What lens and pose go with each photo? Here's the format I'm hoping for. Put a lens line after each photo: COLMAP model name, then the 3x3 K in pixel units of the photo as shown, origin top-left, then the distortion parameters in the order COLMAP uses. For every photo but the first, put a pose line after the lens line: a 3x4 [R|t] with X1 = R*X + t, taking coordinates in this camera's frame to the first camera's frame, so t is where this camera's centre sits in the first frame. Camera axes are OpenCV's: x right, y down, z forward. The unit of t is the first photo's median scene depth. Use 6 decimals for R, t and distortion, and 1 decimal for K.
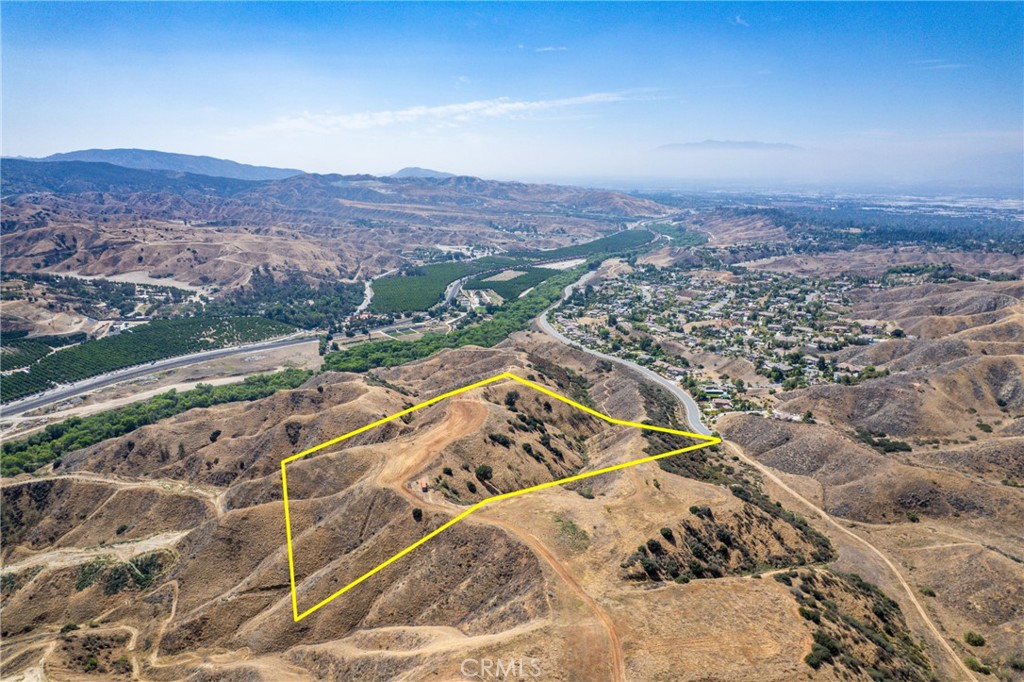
lens RADIAL K [[657.2, 0, 519.5], [0, 657.2, 348.7], [0, 0, 1]] dist [-0.071181, 0.060687]
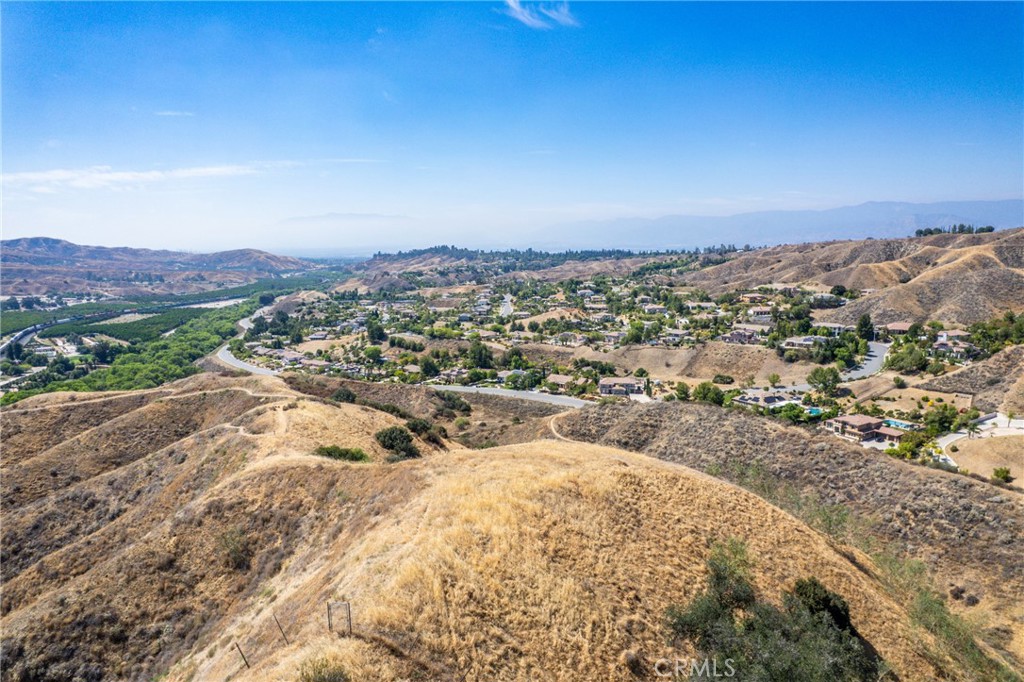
lens RADIAL K [[657.2, 0, 517.4], [0, 657.2, 352.0], [0, 0, 1]] dist [-0.071181, 0.060687]
pose [[0.854651, -0.104752, 0.508526, -0.028993], [0.157223, 0.985665, -0.061196, 0.020945], [-0.494826, 0.132253, 0.858869, 0.489555]]
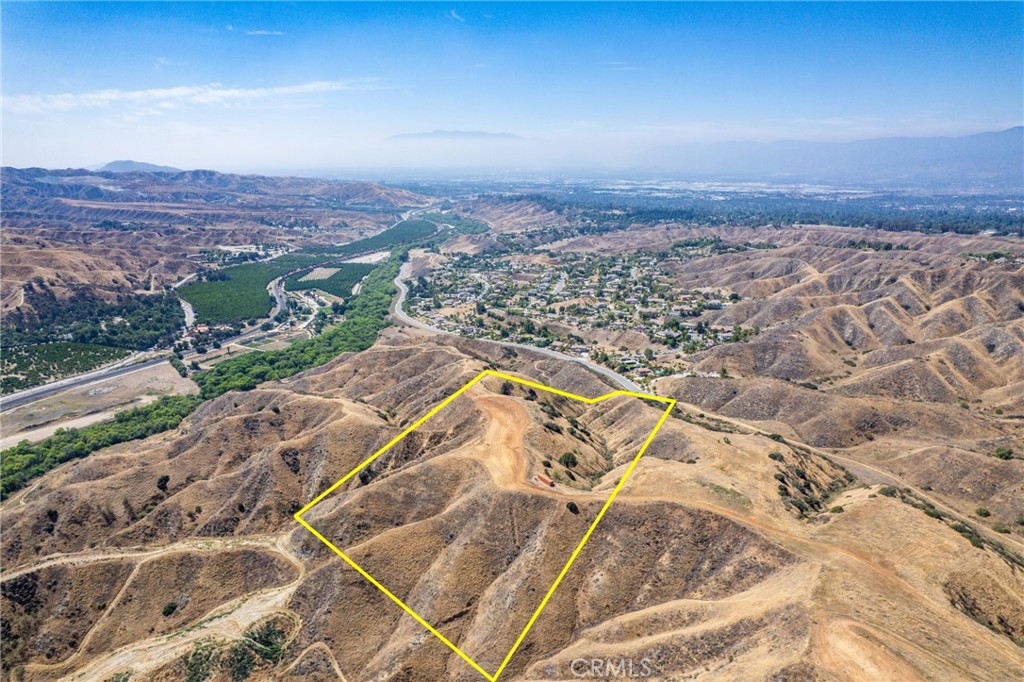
lens RADIAL K [[657.2, 0, 520.6], [0, 657.2, 344.3], [0, 0, 1]] dist [-0.071181, 0.060687]
pose [[0.922818, -0.107433, 0.369952, -0.181367], [0.104672, 0.994124, 0.027593, -0.009338], [-0.370742, 0.013260, 0.928641, 0.032230]]
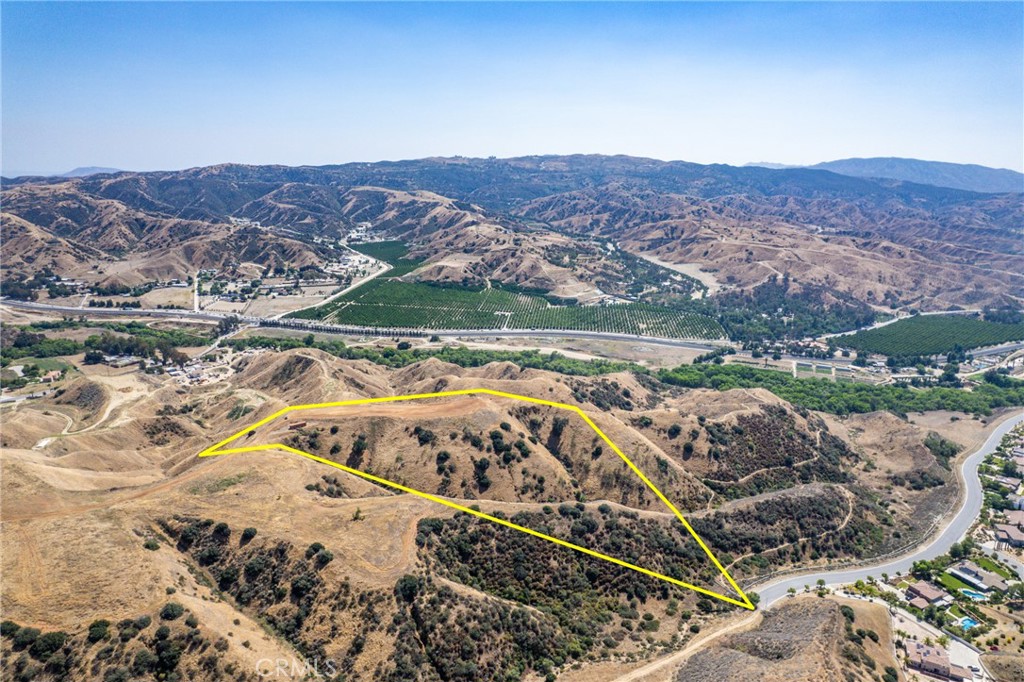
lens RADIAL K [[657.2, 0, 515.2], [0, 657.2, 347.1], [0, 0, 1]] dist [-0.071181, 0.060687]
pose [[0.455655, 0.233661, -0.858942, 0.364199], [-0.247033, 0.960225, 0.130166, -0.066538], [0.855192, 0.152876, 0.495253, 0.248923]]
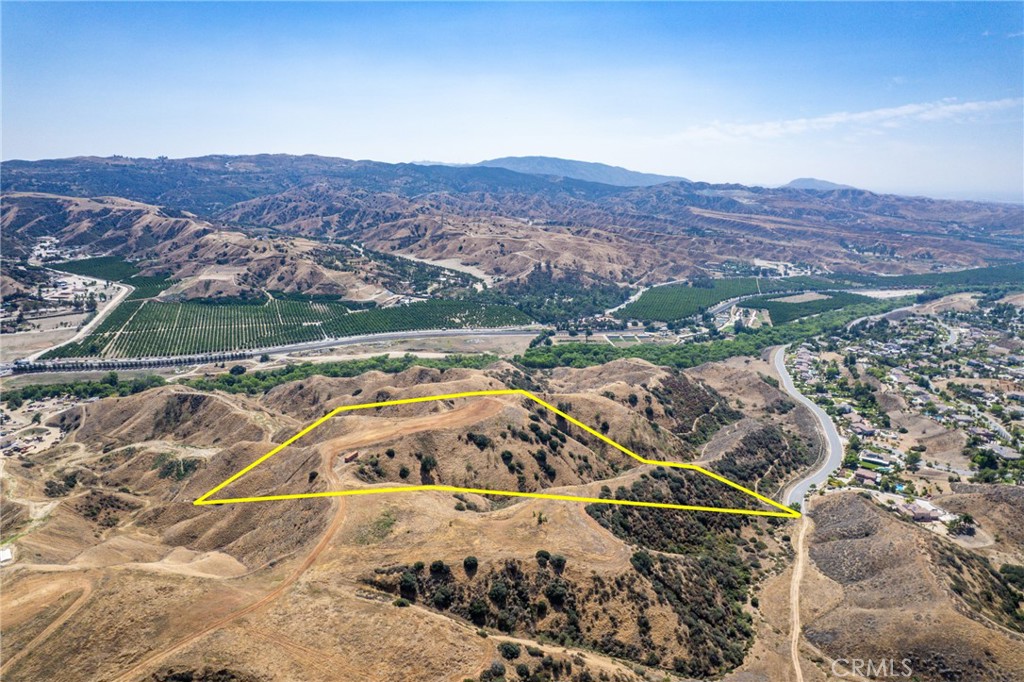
lens RADIAL K [[657.2, 0, 516.2], [0, 657.2, 351.2], [0, 0, 1]] dist [-0.071181, 0.060687]
pose [[0.831614, 0.150326, -0.534622, 0.222962], [-0.155276, 0.987213, 0.036053, -0.017259], [0.533205, 0.053032, 0.844322, 0.072434]]
